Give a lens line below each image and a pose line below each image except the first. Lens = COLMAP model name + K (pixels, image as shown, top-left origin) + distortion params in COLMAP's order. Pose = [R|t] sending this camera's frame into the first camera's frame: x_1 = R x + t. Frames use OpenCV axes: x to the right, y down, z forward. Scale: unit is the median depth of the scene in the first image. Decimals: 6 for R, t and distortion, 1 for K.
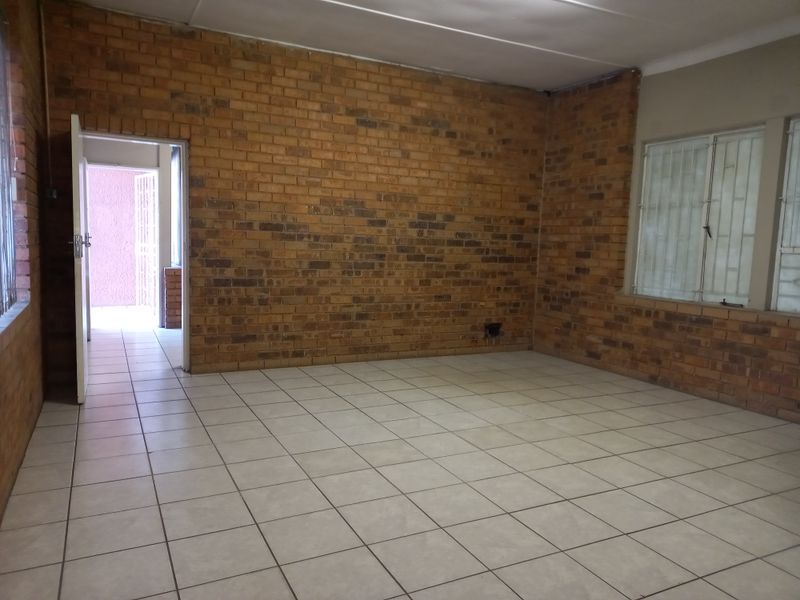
lens RADIAL K [[579.1, 0, 400.0], [0, 579.1, 300.0], [0, 0, 1]] dist [0.008284, 0.001550]
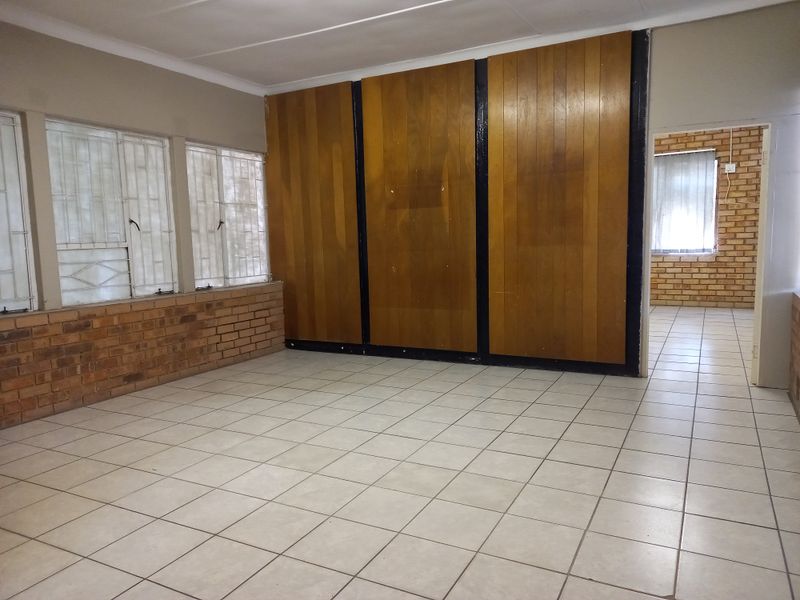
lens RADIAL K [[585.0, 0, 399.9], [0, 585.0, 311.8], [0, 0, 1]] dist [0.001807, -0.000644]
pose [[-0.575618, -0.121772, 0.808601, -0.534872], [0.090145, 0.973373, 0.210758, -0.138679], [-0.812735, 0.194208, -0.549314, 1.110644]]
